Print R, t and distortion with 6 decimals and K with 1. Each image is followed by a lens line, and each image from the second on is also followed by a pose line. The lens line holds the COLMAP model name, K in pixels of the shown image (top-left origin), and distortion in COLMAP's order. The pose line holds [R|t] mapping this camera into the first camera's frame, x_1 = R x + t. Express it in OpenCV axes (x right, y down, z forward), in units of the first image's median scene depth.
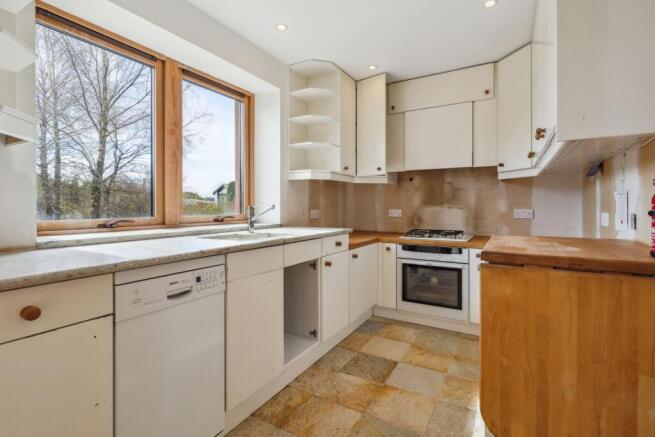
lens RADIAL K [[316.5, 0, 317.7], [0, 316.5, 207.2], [0, 0, 1]] dist [0.002169, 0.000732]
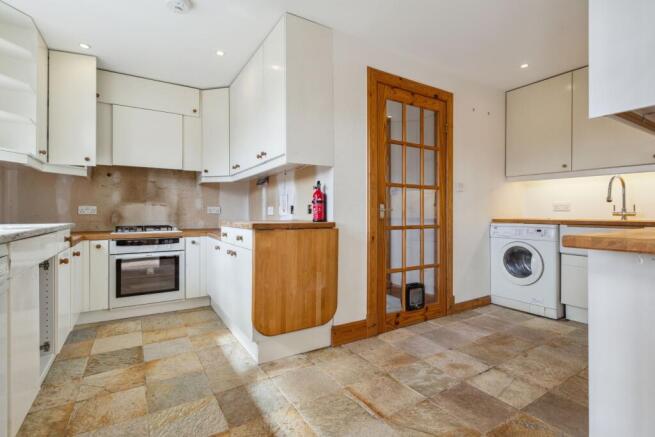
lens RADIAL K [[316.5, 0, 330.4], [0, 316.5, 214.2], [0, 0, 1]] dist [0.002169, 0.000732]
pose [[0.454002, -0.001674, 0.890999, -0.334495], [0.002365, 0.999997, 0.000673, 0.041817], [-0.890998, 0.001802, 0.454004, -0.036261]]
